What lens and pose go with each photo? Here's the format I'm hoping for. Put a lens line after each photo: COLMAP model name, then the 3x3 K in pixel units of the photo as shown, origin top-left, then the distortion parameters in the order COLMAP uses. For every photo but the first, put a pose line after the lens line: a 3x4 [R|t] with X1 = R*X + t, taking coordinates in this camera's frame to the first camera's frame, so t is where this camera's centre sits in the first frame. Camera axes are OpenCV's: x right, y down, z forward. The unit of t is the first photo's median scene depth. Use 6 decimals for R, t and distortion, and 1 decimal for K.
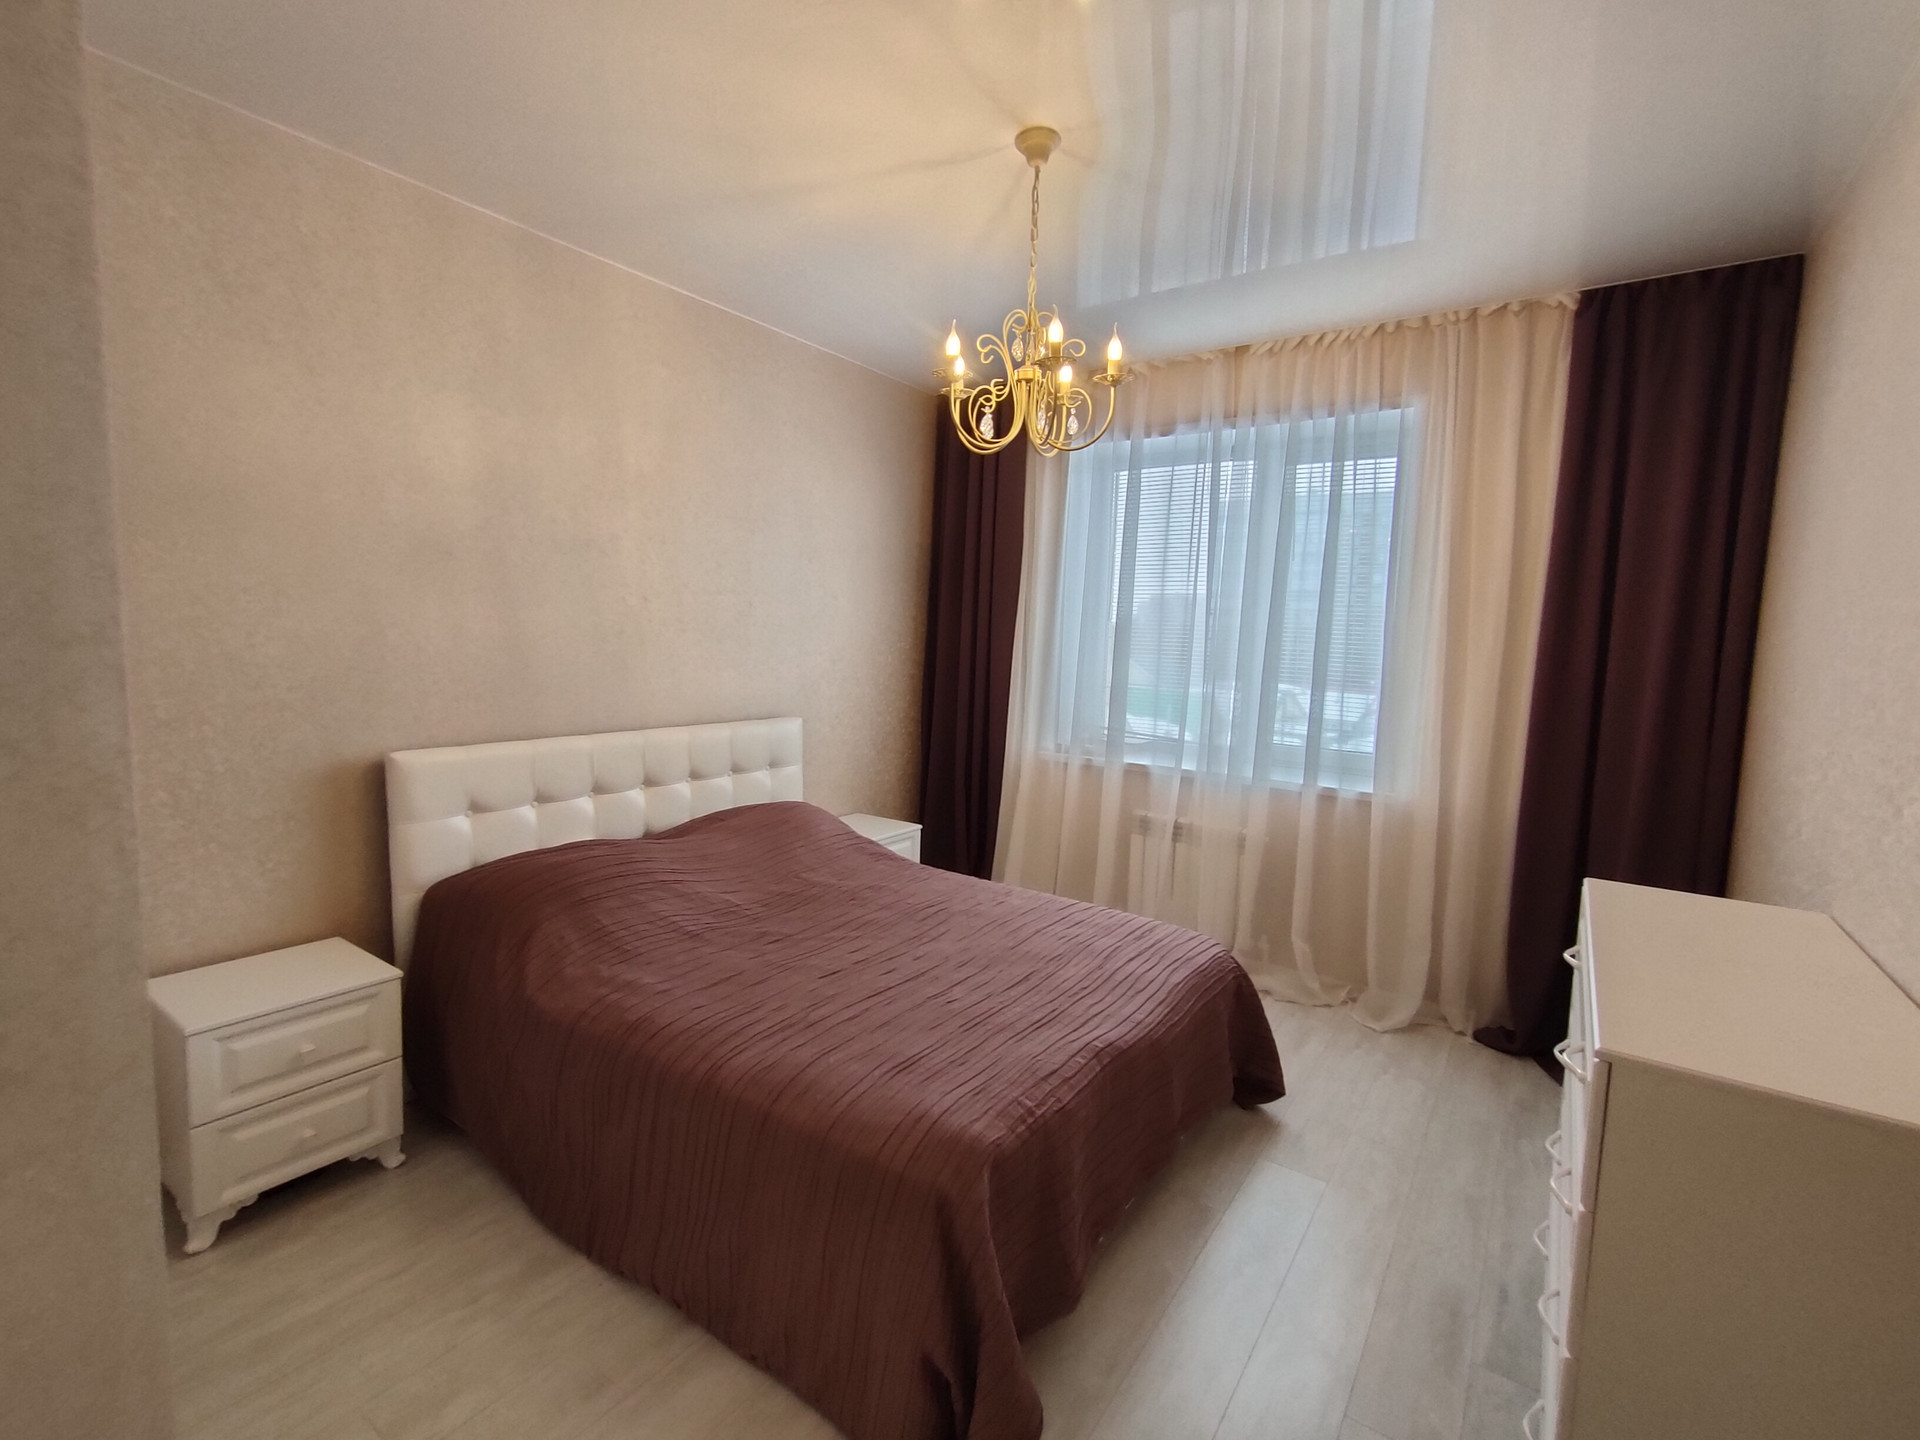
lens RADIAL K [[860.5, 0, 966.7], [0, 860.5, 709.9], [0, 0, 1]] dist [0.004447, 0.000113]
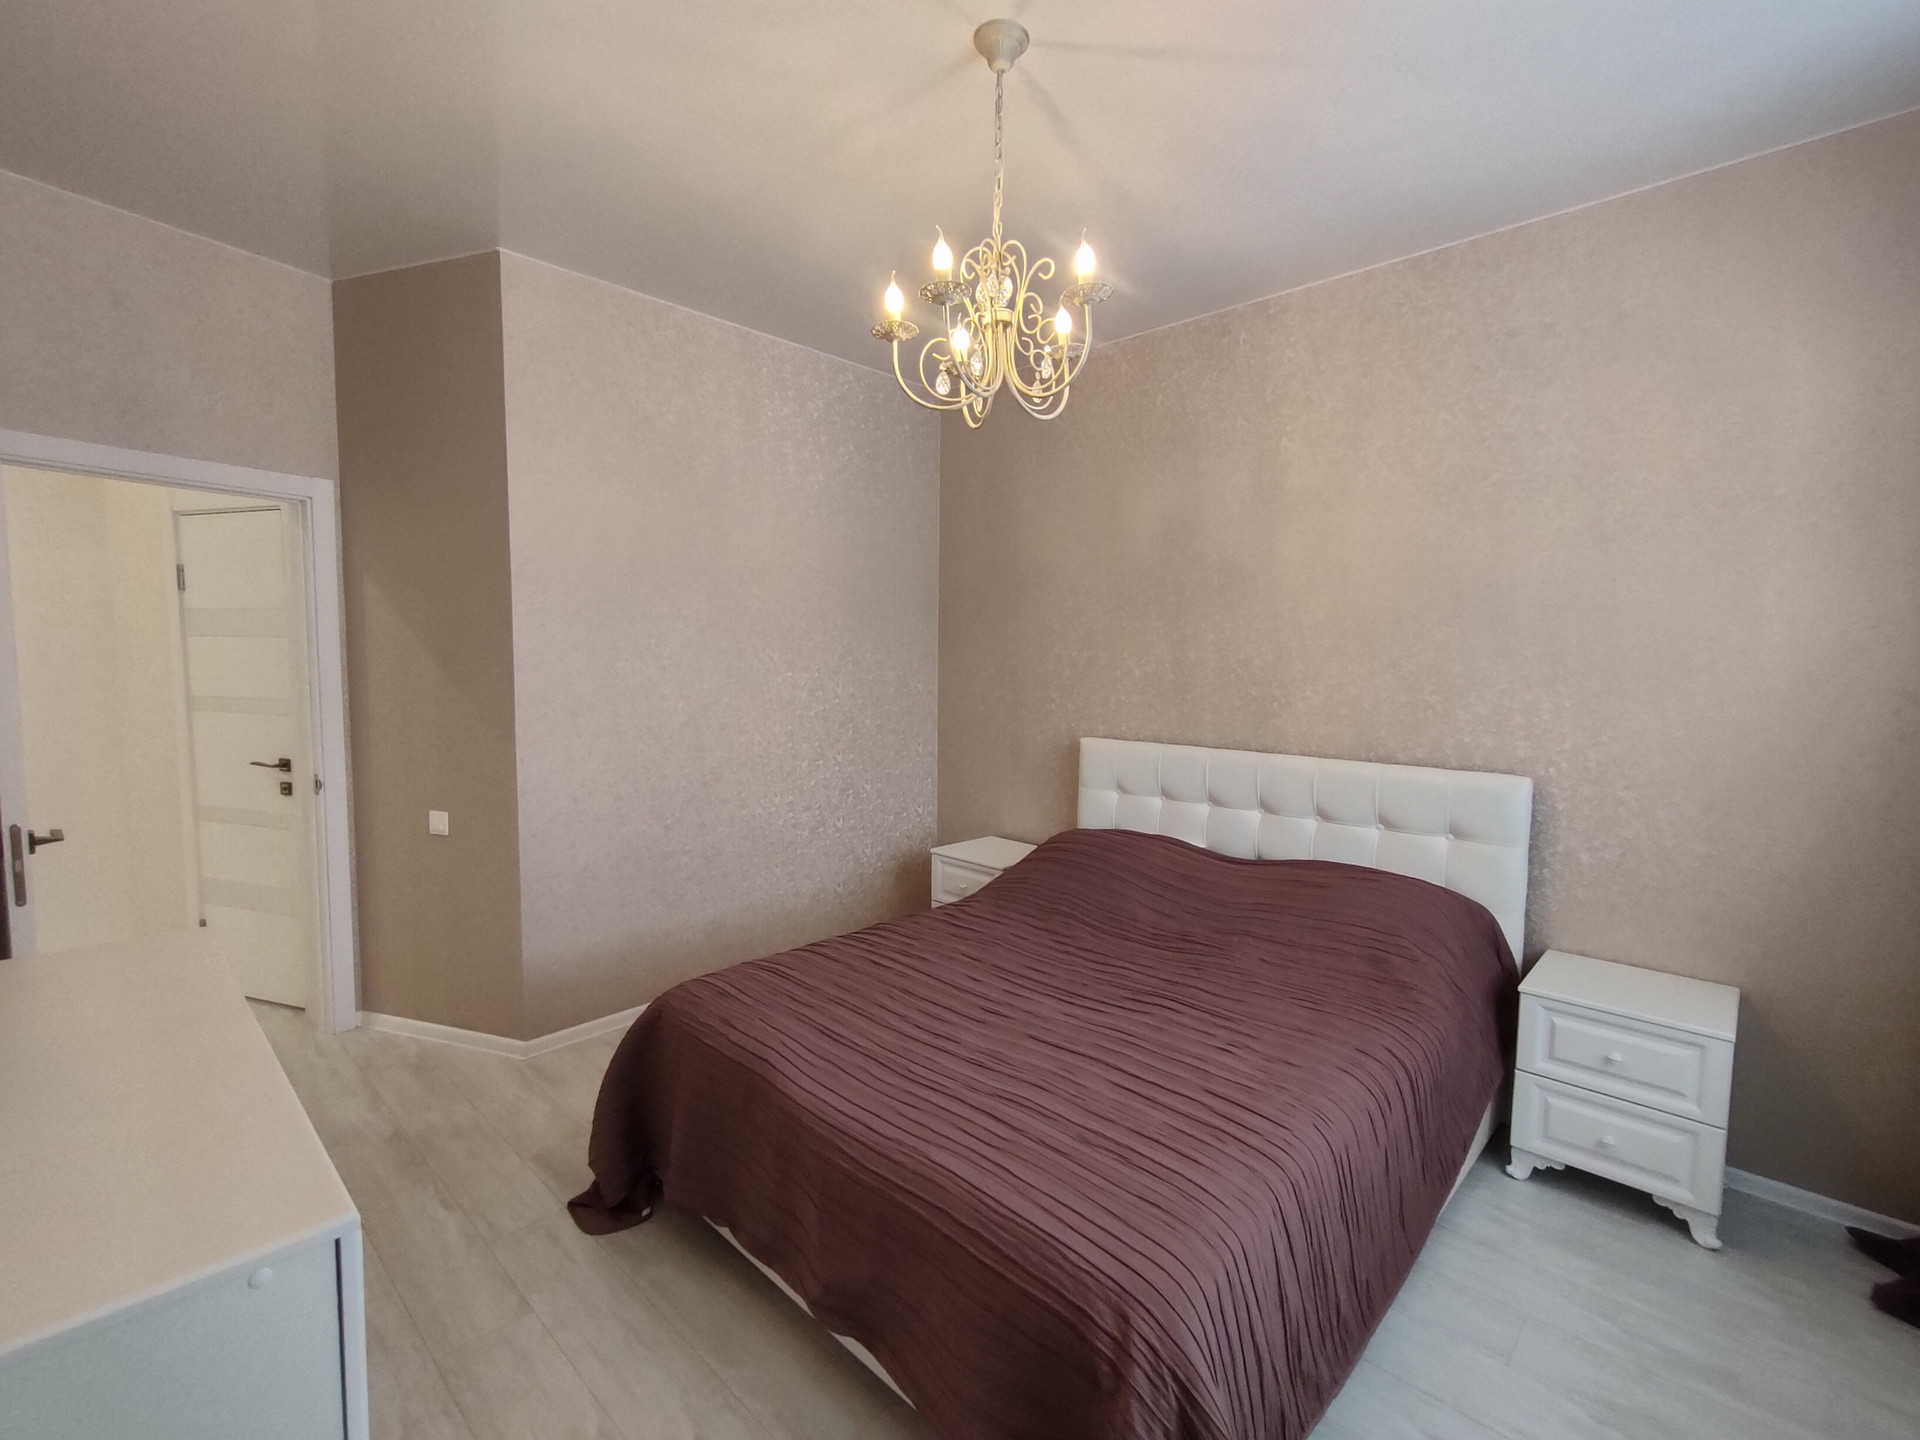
lens RADIAL K [[789.7, 0, 959.3], [0, 789.7, 749.7], [0, 0, 1]] dist [0.050014, -0.000076]
pose [[-0.124677, 0.114040, -0.985622, 0.669895], [-0.077743, 0.989196, 0.124288, -0.081210], [0.989147, 0.092121, -0.114464, 0.828552]]
